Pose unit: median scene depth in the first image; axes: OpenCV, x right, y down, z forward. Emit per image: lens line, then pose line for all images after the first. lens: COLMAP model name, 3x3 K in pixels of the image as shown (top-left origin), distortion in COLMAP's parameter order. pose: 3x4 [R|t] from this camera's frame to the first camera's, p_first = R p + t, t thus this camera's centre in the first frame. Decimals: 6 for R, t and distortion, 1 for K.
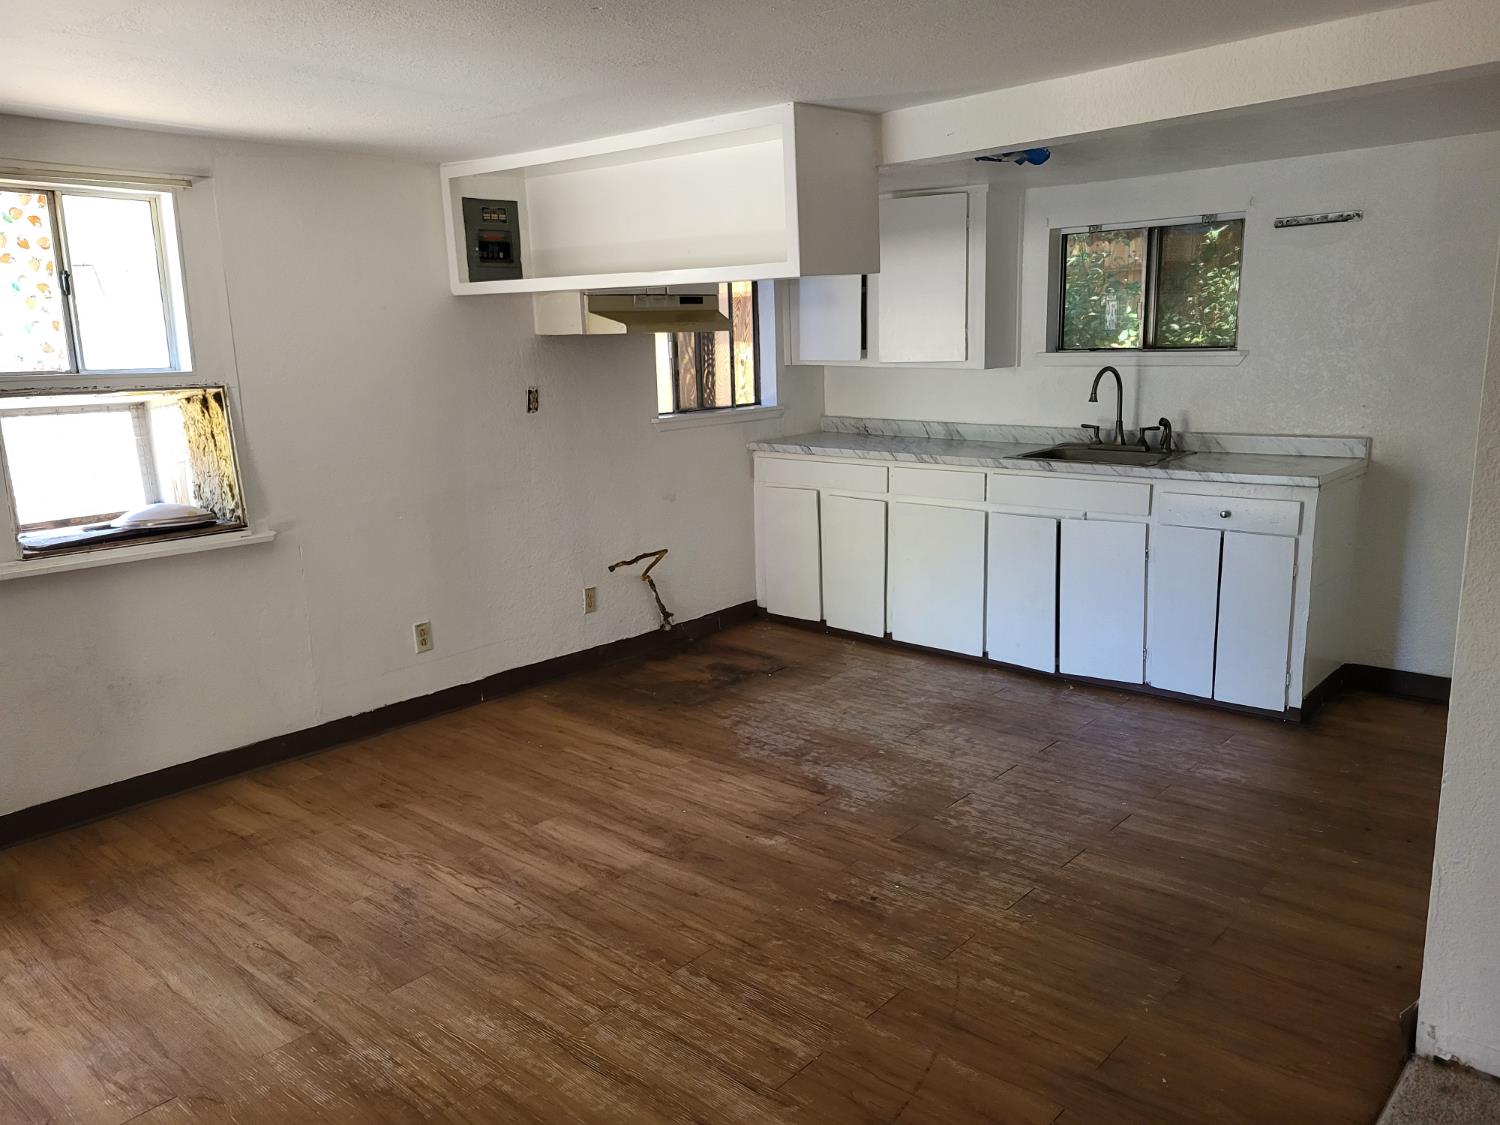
lens RADIAL K [[1147.2, 0, 750.0], [0, 1147.2, 562.5], [0, 0, 1]] dist [0.066261, -0.000518]
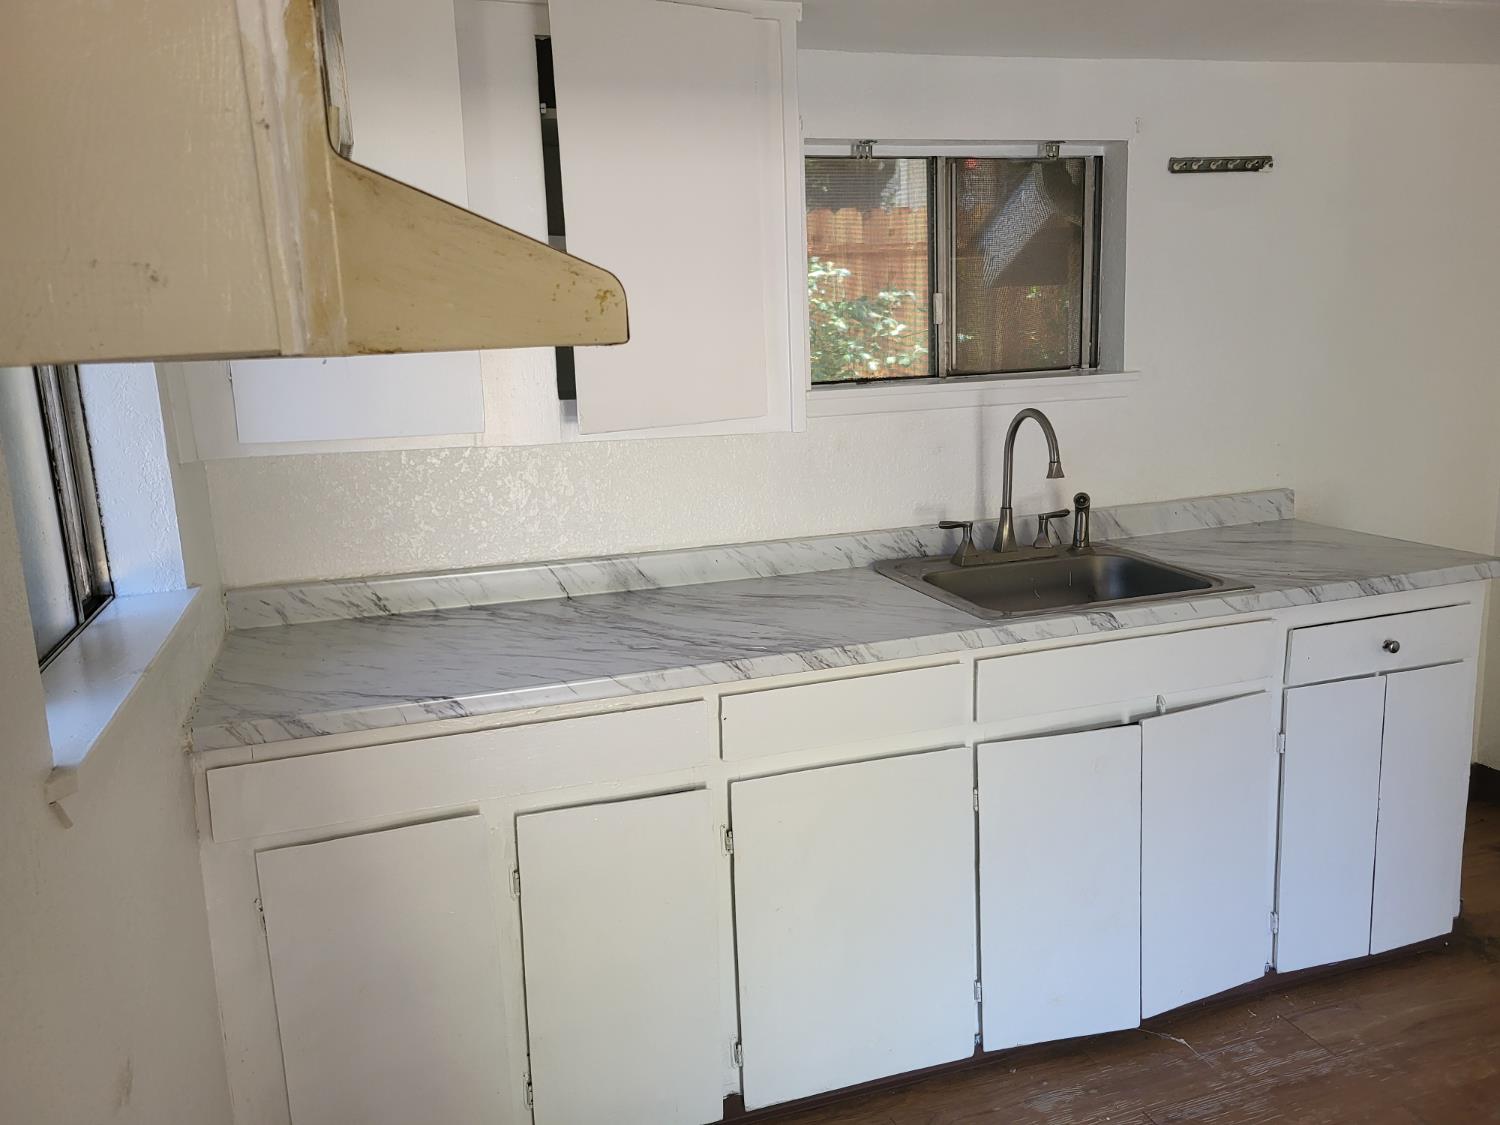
lens RADIAL K [[1147.2, 0, 750.0], [0, 1147.2, 562.5], [0, 0, 1]] dist [0.066261, -0.000518]
pose [[0.485564, -0.166578, 0.858184, -0.200575], [0.195629, 0.977487, 0.079048, -0.161320], [-0.852031, 0.129503, 0.507220, 0.823537]]
